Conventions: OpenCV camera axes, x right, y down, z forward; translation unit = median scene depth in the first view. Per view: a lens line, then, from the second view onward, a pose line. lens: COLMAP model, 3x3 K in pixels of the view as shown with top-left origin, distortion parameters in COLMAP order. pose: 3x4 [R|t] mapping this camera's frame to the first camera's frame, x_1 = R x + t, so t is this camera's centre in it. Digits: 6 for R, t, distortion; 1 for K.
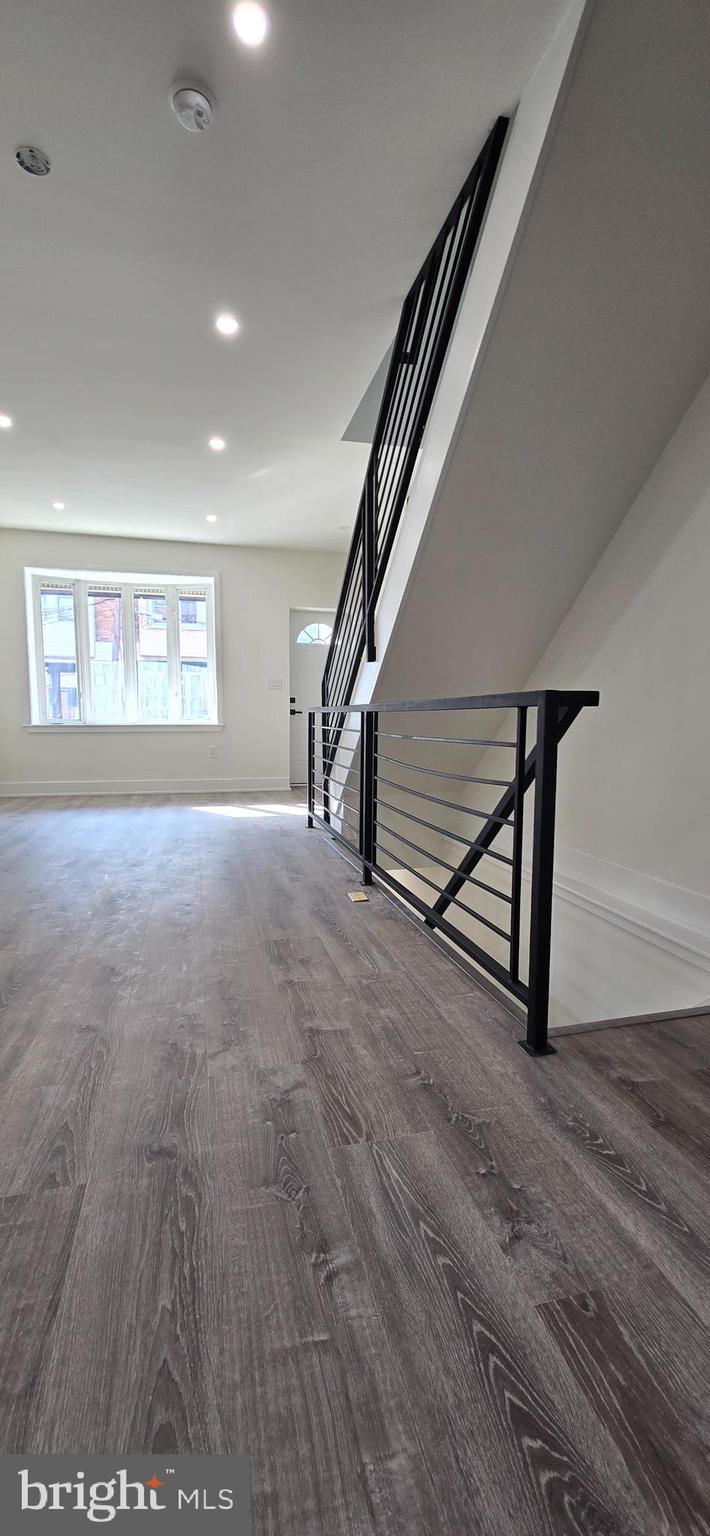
lens RADIAL K [[629.2, 0, 358.8], [0, 629.2, 777.6], [0, 0, 1]] dist [0.003280, 0.000018]
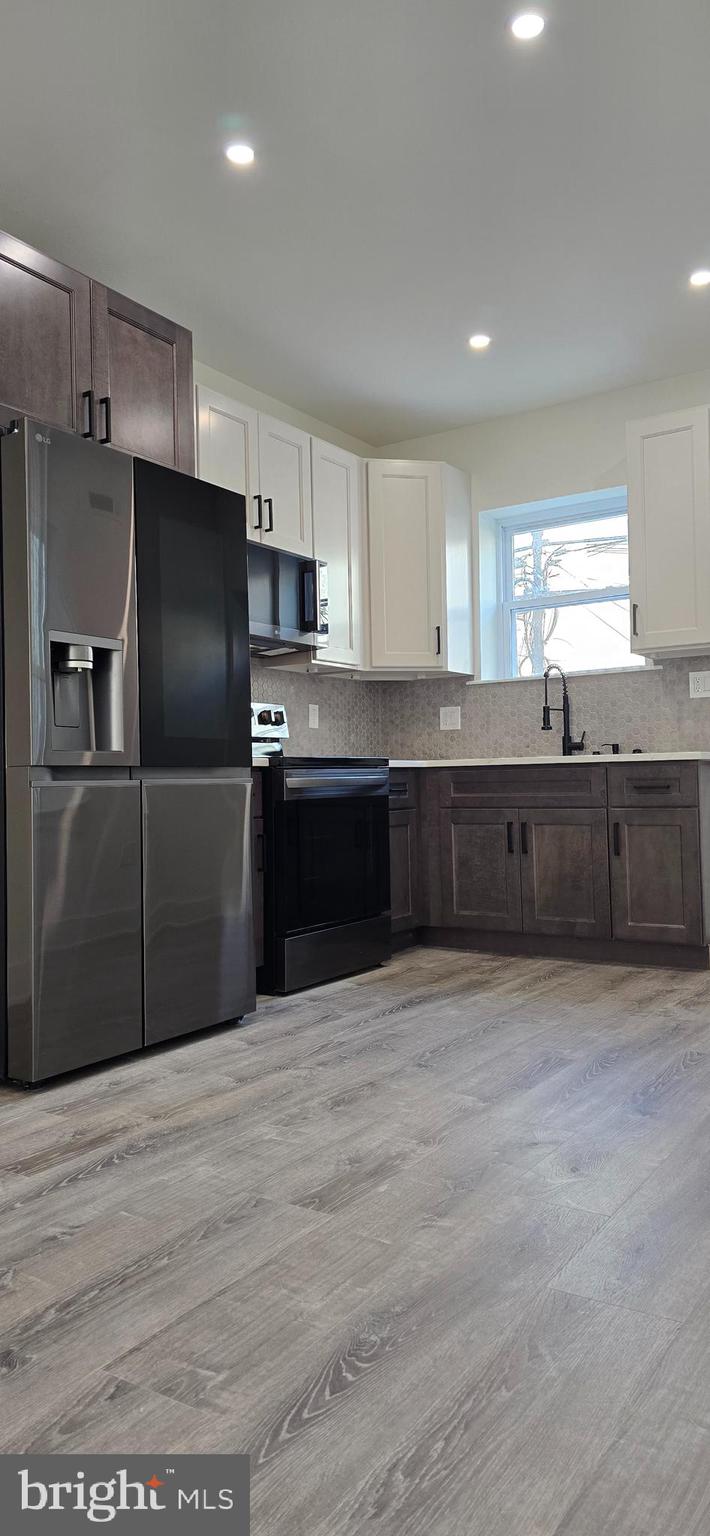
lens RADIAL K [[1027.5, 0, 375.3], [0, 1027.5, 766.5], [0, 0, 1]] dist [0.101924, -0.113177]
pose [[-0.678237, 0.019132, 0.734594, -0.676939], [0.088633, 0.994493, 0.055932, -0.051087], [-0.729478, 0.103044, -0.676198, 0.650137]]
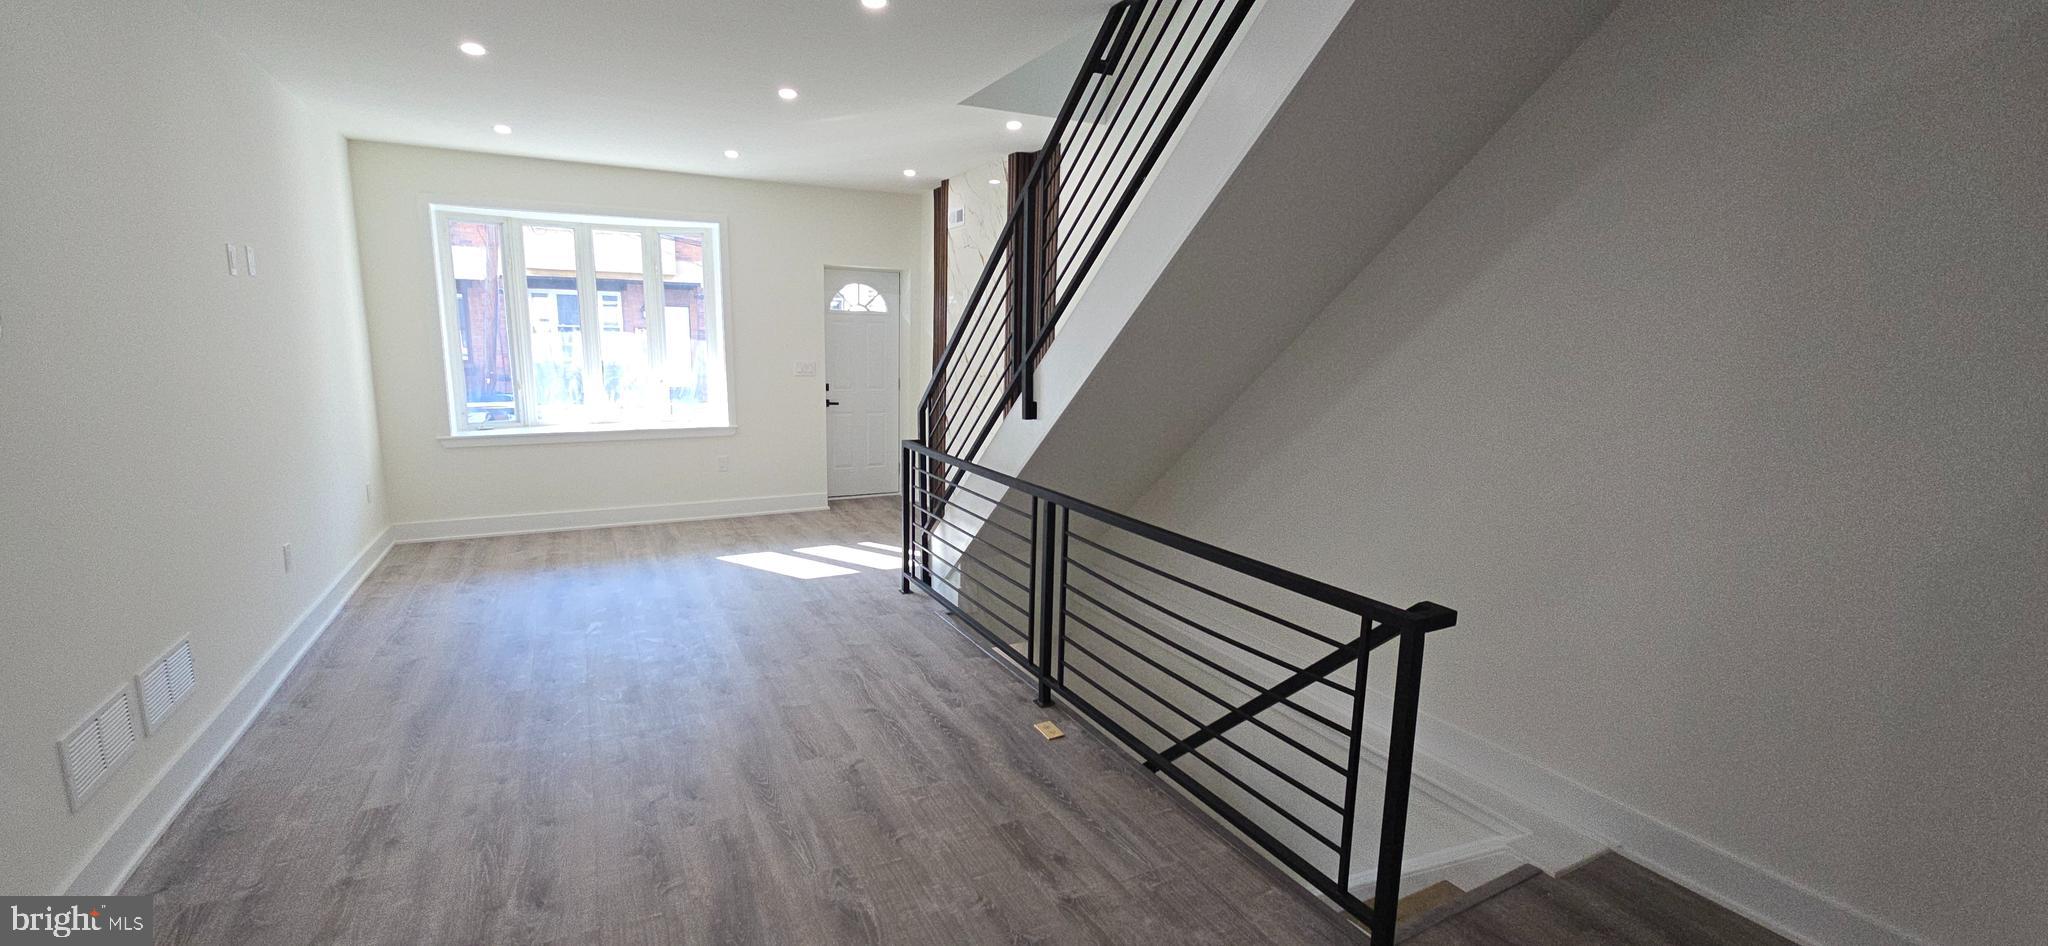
lens RADIAL K [[821.5, 0, 1014.5], [0, 821.5, 472.0], [0, 0, 1]] dist [0.000243, -0.000041]
pose [[0.972748, -0.023946, 0.230626, -0.318557], [0.007624, 0.997418, 0.071404, -0.253625], [-0.231740, -0.067699, 0.970419, -0.024632]]
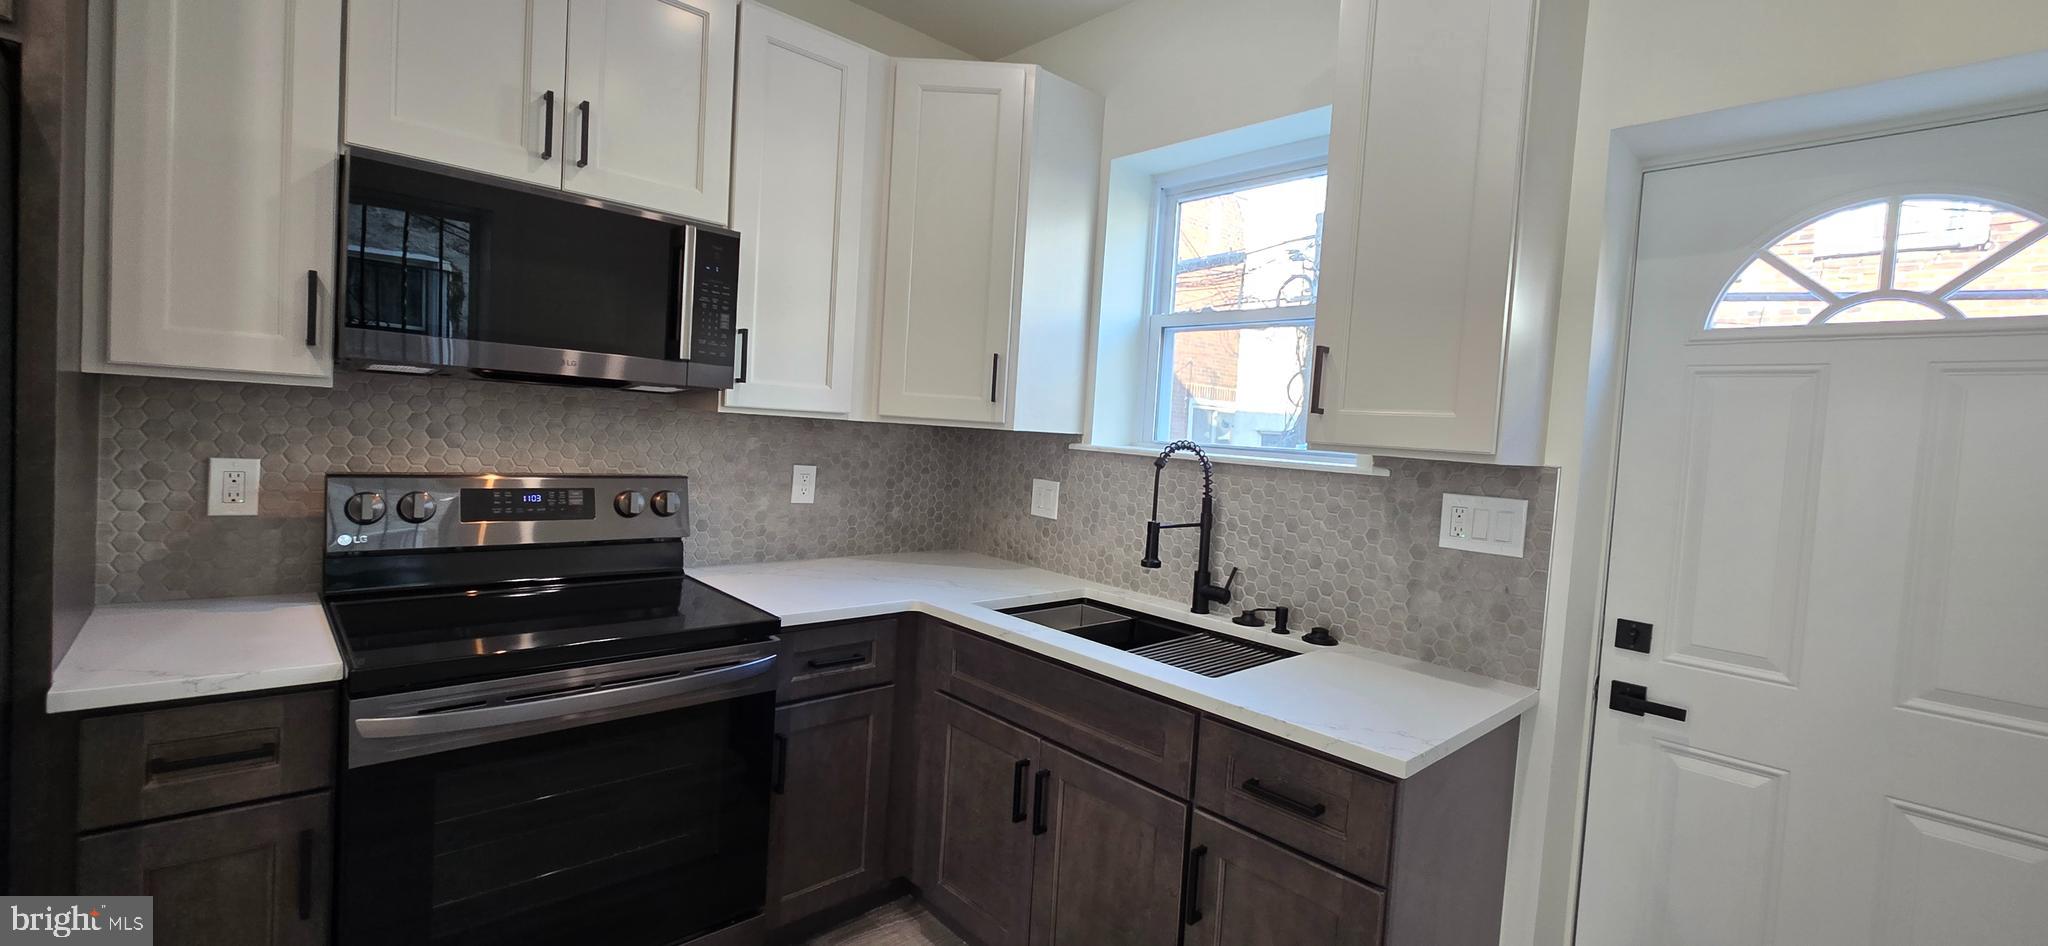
lens RADIAL K [[841.3, 0, 1042.3], [0, 841.3, 470.8], [0, 0, 1]] dist [-0.000872, -0.000332]
pose [[-0.487266, -0.082209, 0.869375, -0.170104], [0.017636, 0.994429, 0.103919, -0.161209], [-0.873075, 0.065968, -0.483102, -0.355358]]
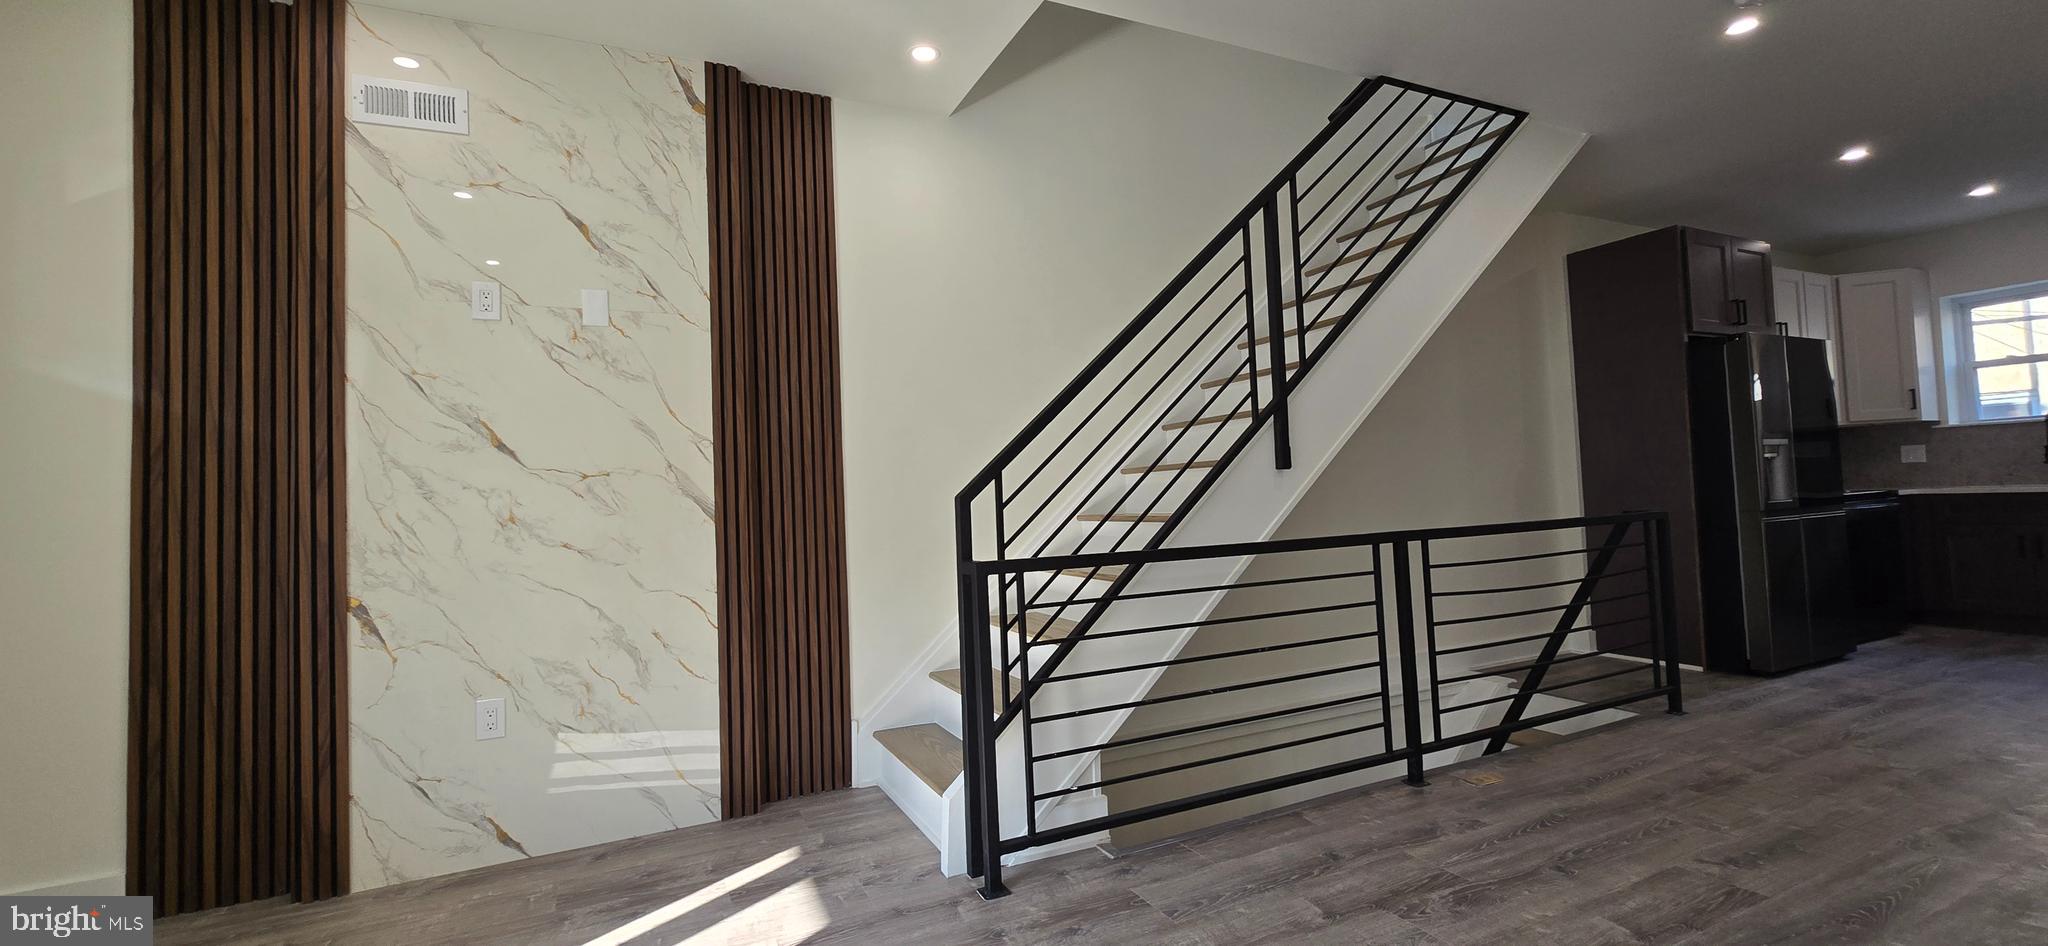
lens RADIAL K [[850.8, 0, 1026.0], [0, 850.8, 462.9], [0, 0, 1]] dist [-0.015544, 0.008251]
pose [[-0.190969, 0.037982, 0.980861, -1.016438], [0.133723, 0.990942, -0.012337, -0.281389], [-0.972445, 0.128808, -0.194318, 1.866303]]
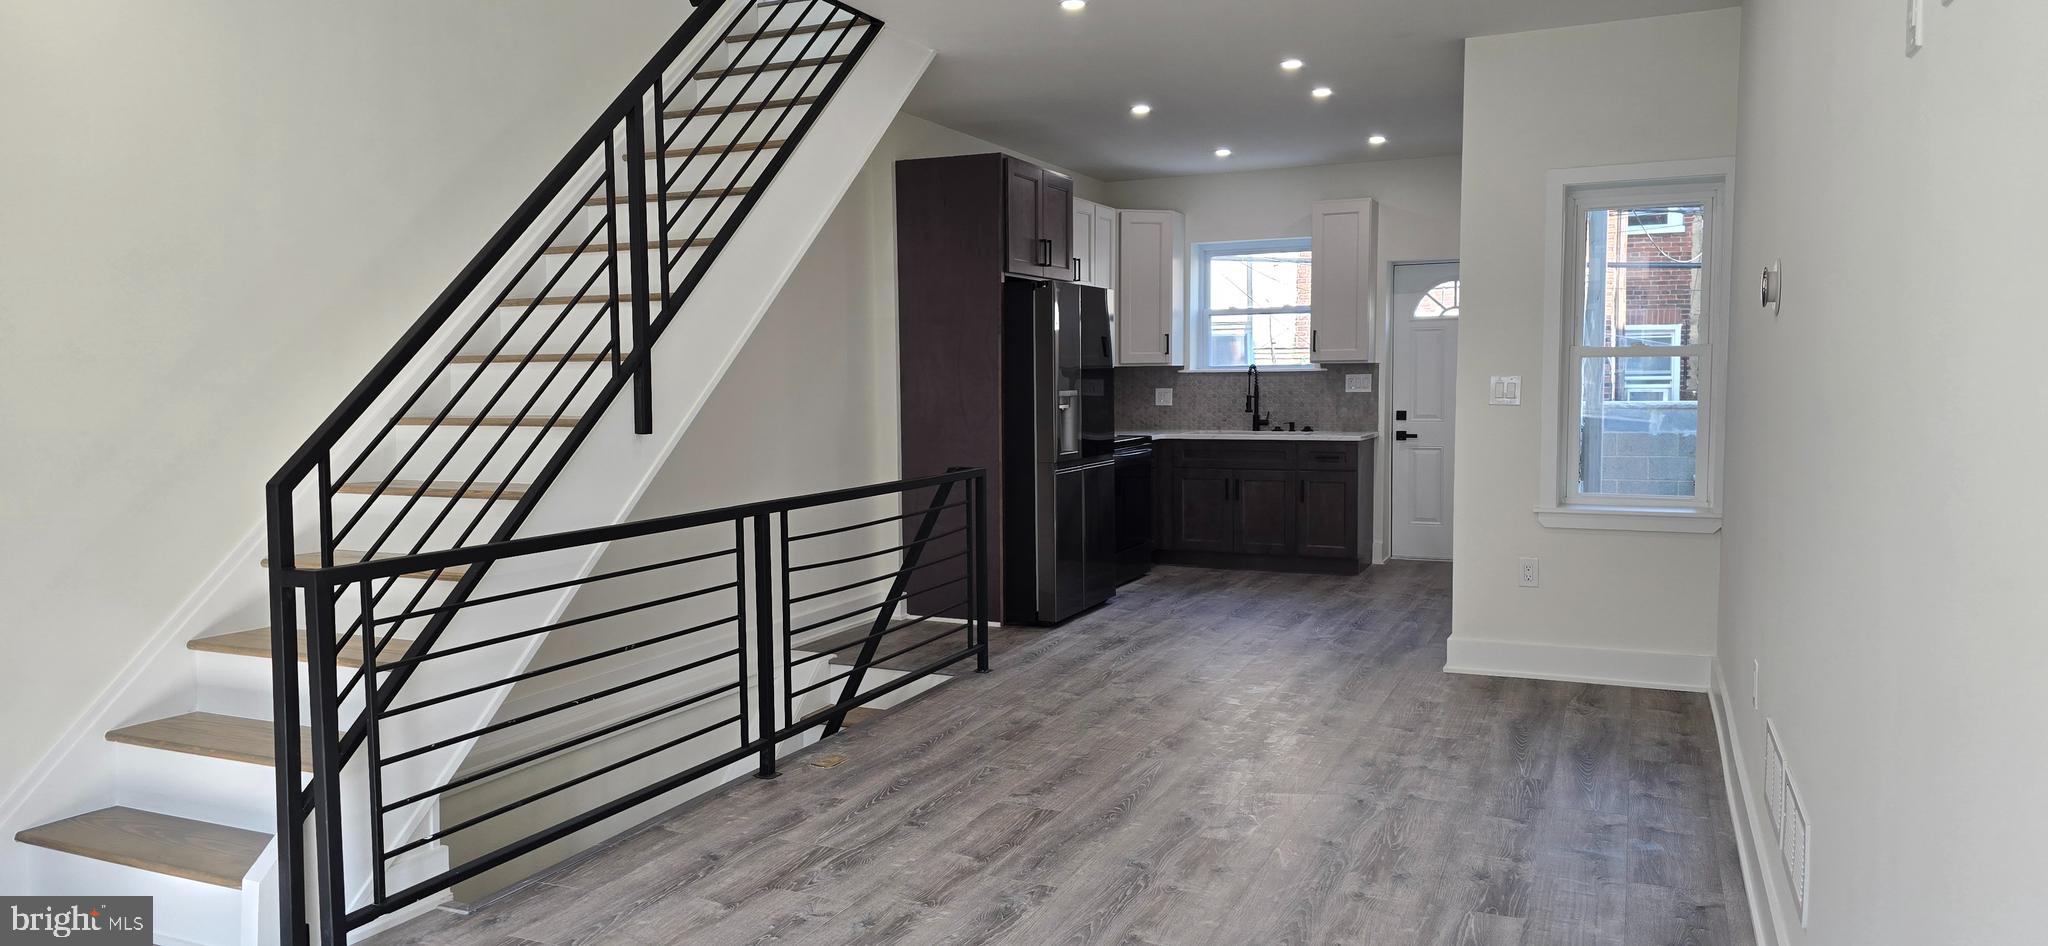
lens RADIAL K [[1370.0, 0, 989.2], [0, 1370.0, 479.9], [0, 0, 1]] dist [0.101924, -0.113177]
pose [[-0.769038, -0.049954, 0.637248, -1.259302], [0.066295, 0.985332, 0.157245, -0.407334], [-0.635756, 0.163174, -0.754446, 2.241364]]
